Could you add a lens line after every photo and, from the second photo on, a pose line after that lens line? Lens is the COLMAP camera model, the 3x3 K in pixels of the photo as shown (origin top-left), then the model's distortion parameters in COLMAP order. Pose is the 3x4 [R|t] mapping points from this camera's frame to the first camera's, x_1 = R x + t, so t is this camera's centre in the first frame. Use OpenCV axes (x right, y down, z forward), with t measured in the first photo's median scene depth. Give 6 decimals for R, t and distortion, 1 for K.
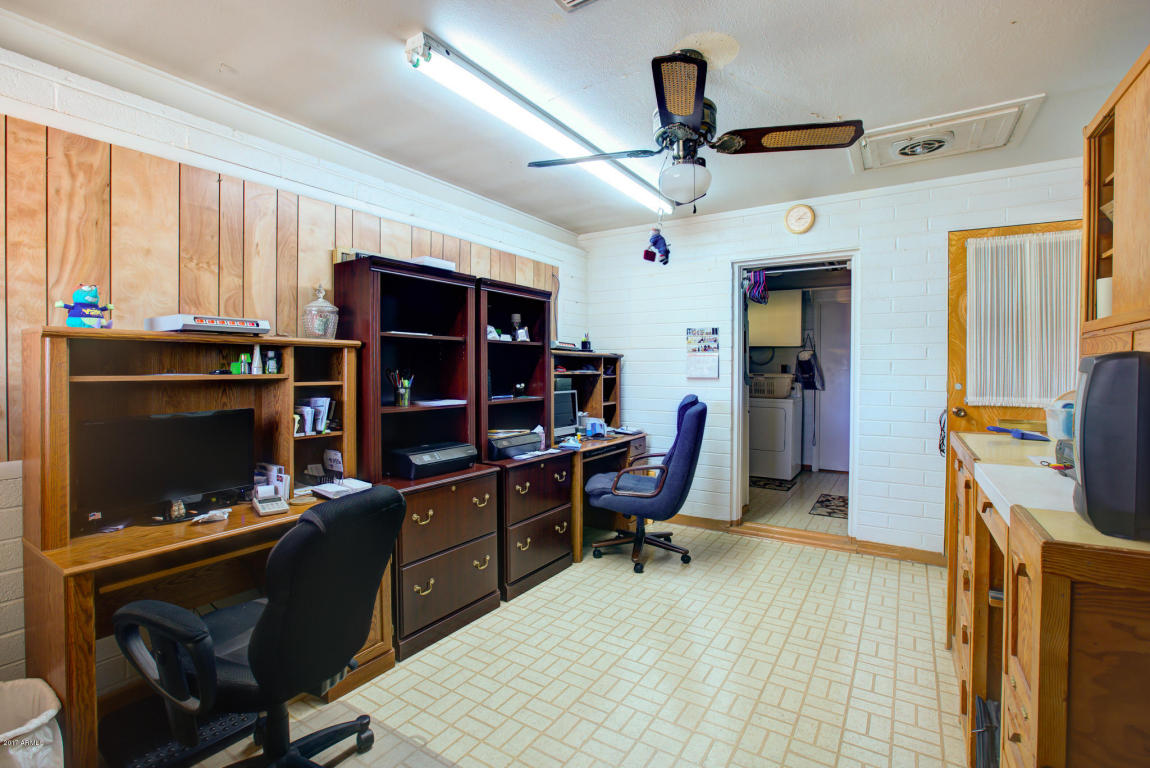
lens RADIAL K [[531.3, 0, 567.3], [0, 531.3, 376.4], [0, 0, 1]] dist [-0.056601, 0.016931]
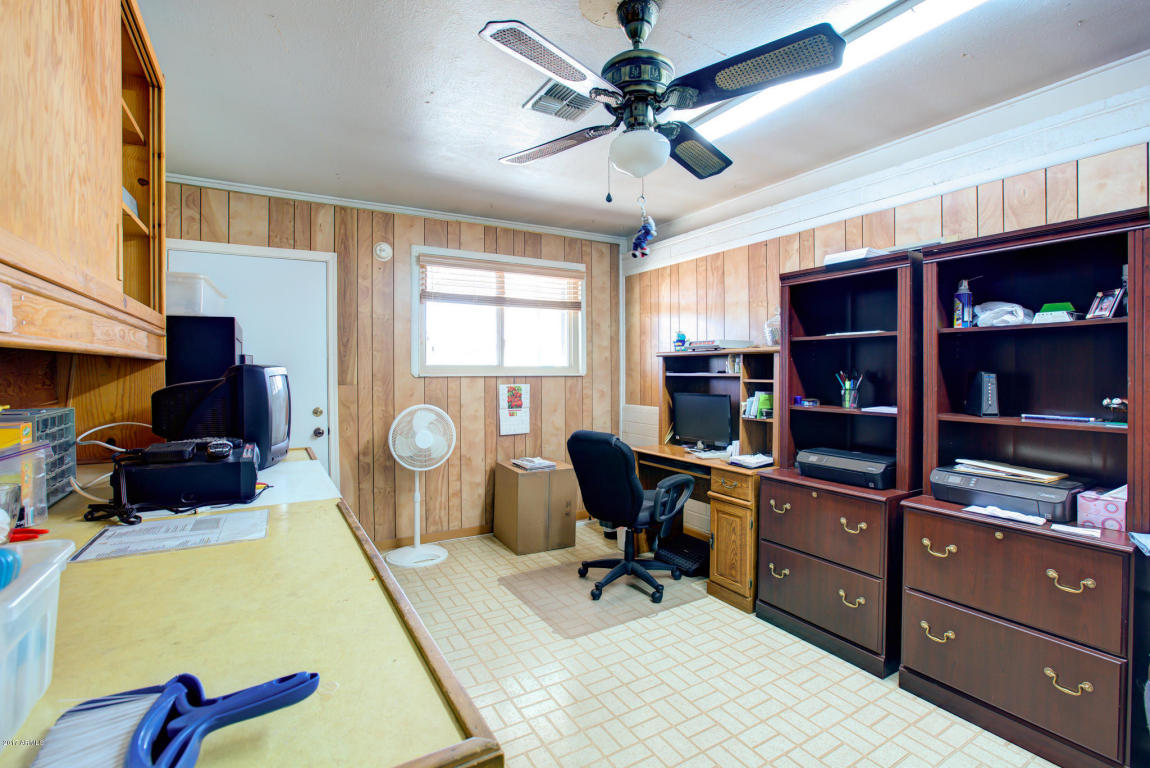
lens RADIAL K [[531.3, 0, 559.0], [0, 531.3, 364.0], [0, 0, 1]] dist [-0.056601, 0.016931]
pose [[-0.470640, -0.003178, -0.882319, 0.749353], [-0.005762, 0.999983, -0.000528, -0.020504], [0.882306, 0.004835, -0.470651, 0.921067]]
